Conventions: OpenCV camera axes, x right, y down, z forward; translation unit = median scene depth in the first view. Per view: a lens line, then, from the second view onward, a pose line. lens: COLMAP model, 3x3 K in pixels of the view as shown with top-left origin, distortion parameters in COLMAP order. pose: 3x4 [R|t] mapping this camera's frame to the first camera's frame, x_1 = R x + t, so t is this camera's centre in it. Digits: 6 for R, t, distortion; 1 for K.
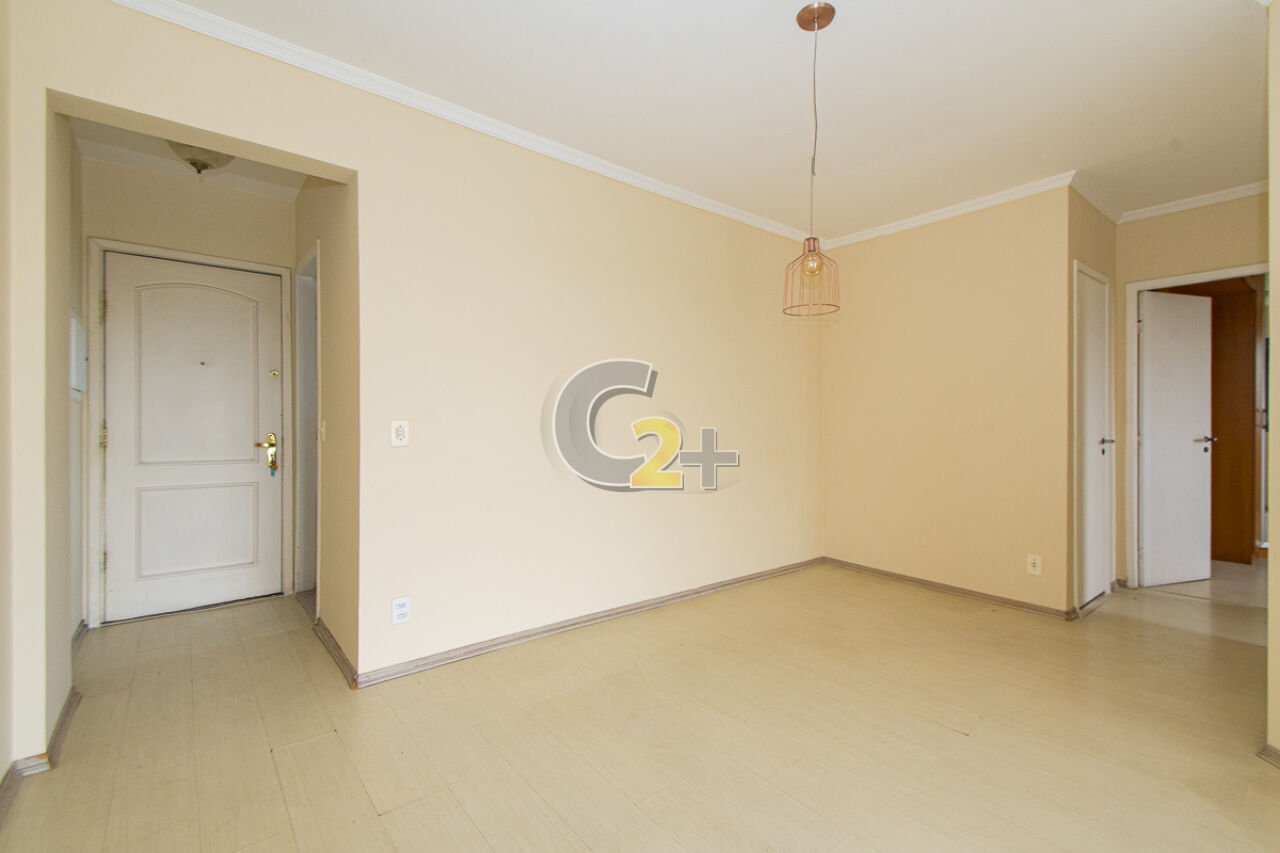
lens RADIAL K [[565.3, 0, 640.0], [0, 565.3, 426.5], [0, 0, 1]] dist [0.101512, -0.047804]
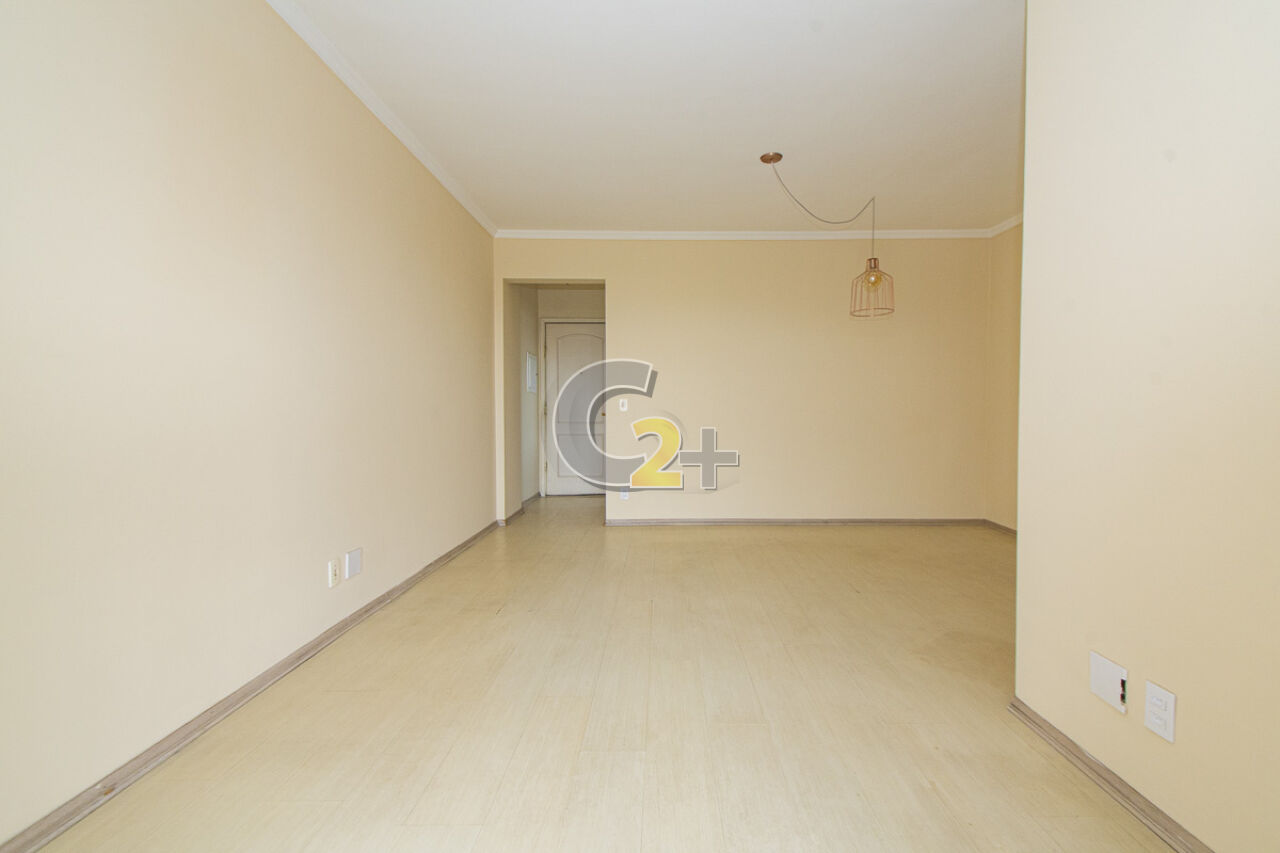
lens RADIAL K [[565.3, 0, 640.0], [0, 565.3, 426.5], [0, 0, 1]] dist [0.101512, -0.047804]
pose [[0.762850, 0.014339, -0.646416, 0.759936], [0.002780, 0.999672, 0.025456, 0.029477], [0.646569, -0.021216, 0.762560, -0.389183]]
